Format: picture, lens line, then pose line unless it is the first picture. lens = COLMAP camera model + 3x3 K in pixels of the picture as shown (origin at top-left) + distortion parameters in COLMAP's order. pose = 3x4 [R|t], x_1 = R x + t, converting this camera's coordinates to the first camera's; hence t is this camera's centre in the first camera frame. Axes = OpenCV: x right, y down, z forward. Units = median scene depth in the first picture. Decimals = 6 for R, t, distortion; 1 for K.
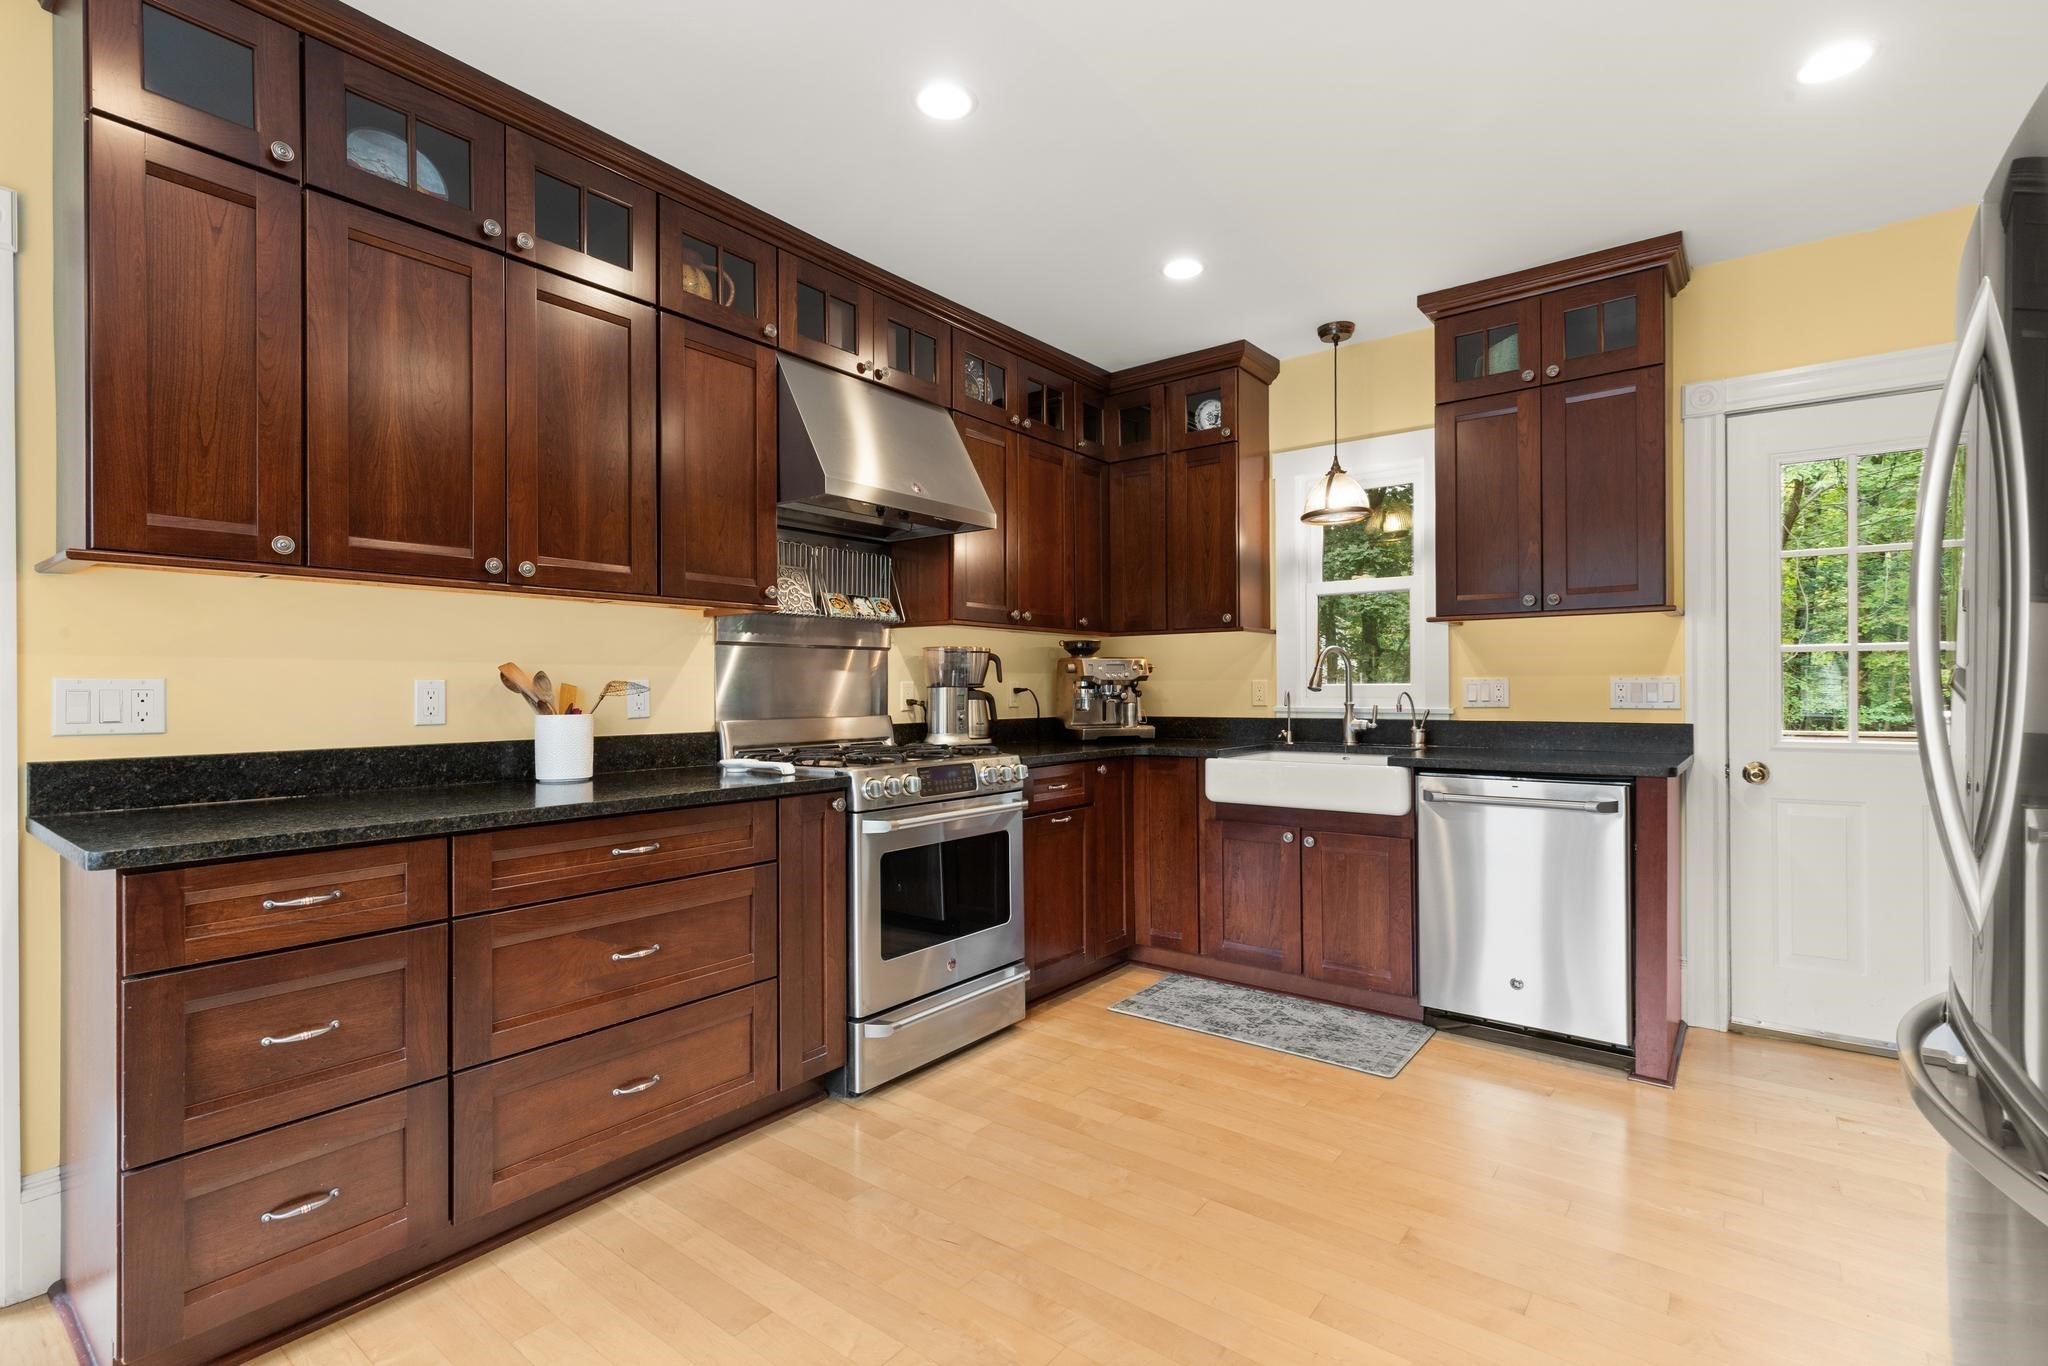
lens RADIAL K [[940.1, 0, 1027.4], [0, 940.1, 685.4], [0, 0, 1]] dist [0.007472, -0.000830]
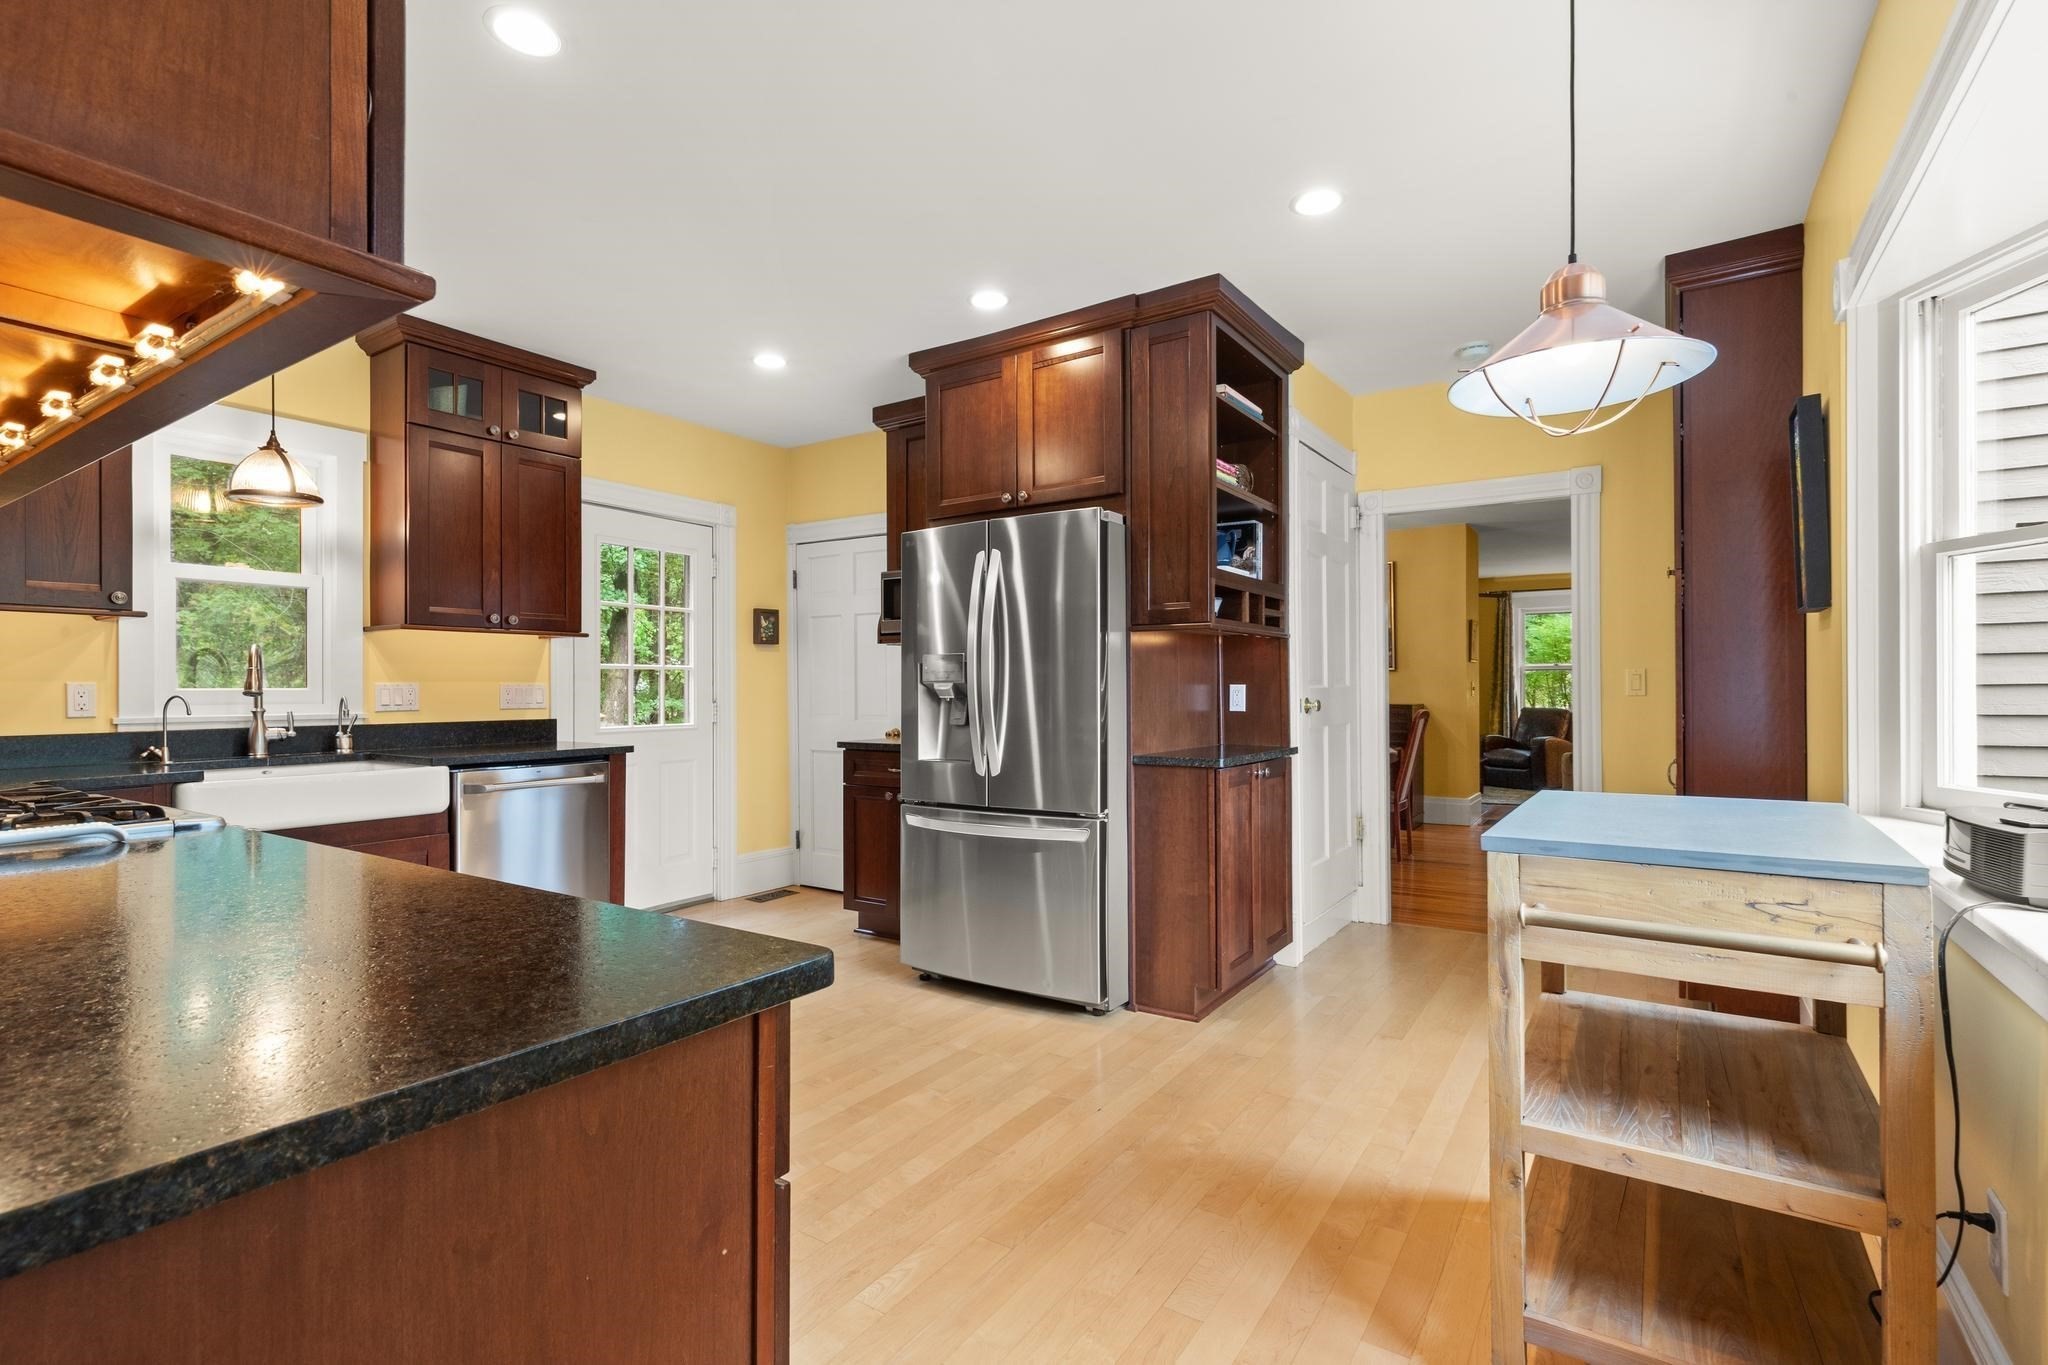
lens RADIAL K [[933.7, 0, 1034.9], [0, 933.7, 682.8], [0, 0, 1]] dist [0.006795, -0.000718]
pose [[-0.079869, 0.011812, 0.996735, -0.699645], [0.001763, 0.999930, -0.011709, 0.006126], [-0.996804, 0.000822, -0.079884, 0.411382]]
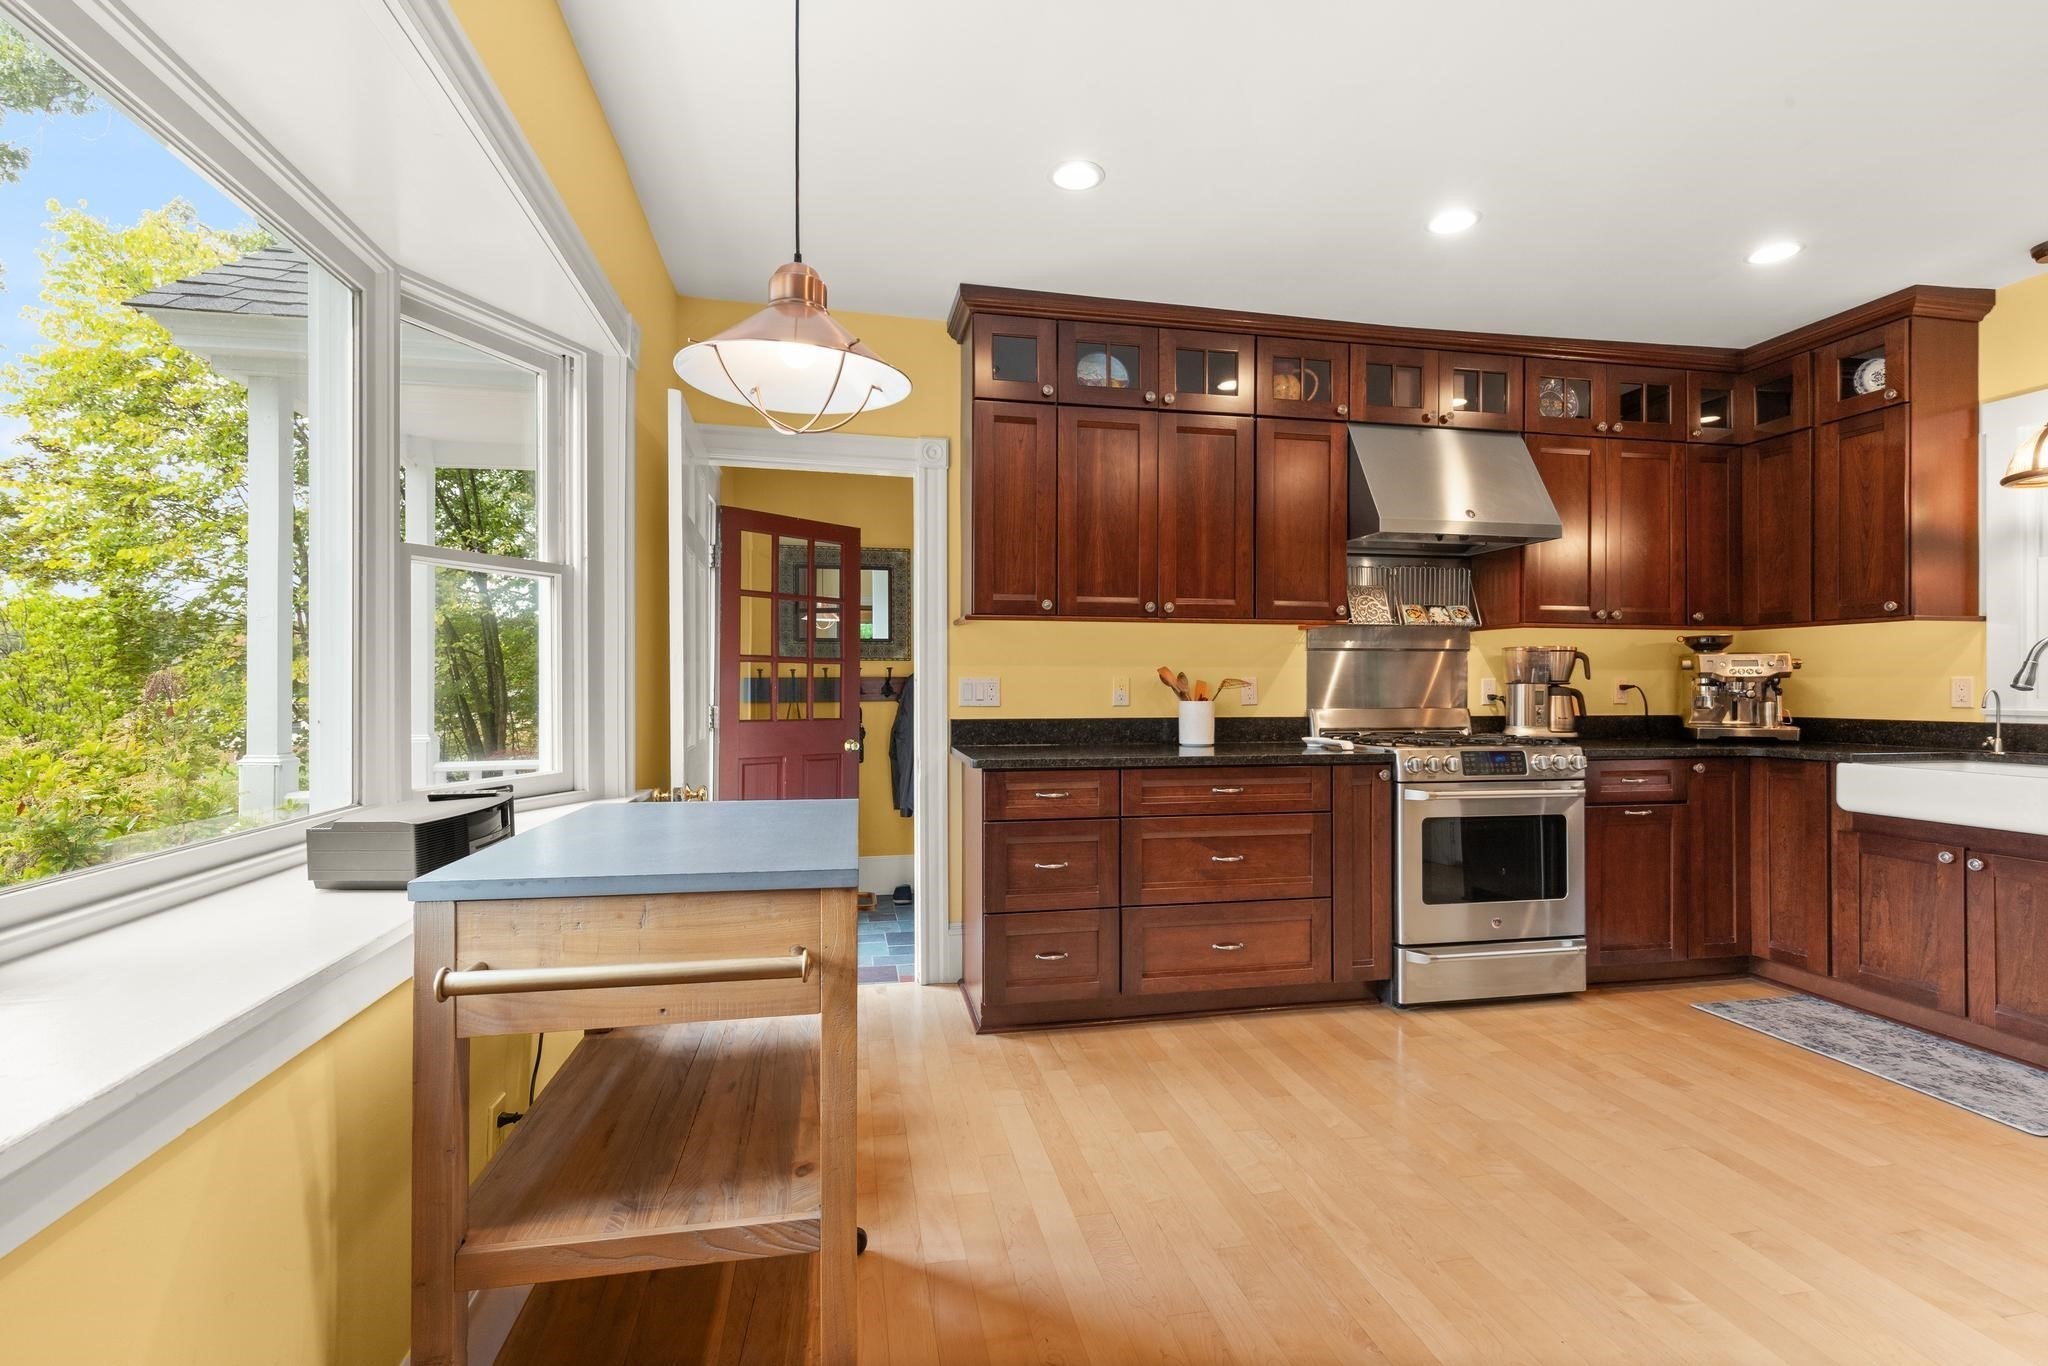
lens RADIAL K [[932.9, 0, 1028.7], [0, 932.9, 682.4], [0, 0, 1]] dist [0.003018, -0.000927]
pose [[0.754064, 0.002741, -0.656795, 0.217182], [-0.001962, 0.999996, 0.001920, -0.000742], [0.656798, -0.000159, 0.754066, -0.225688]]
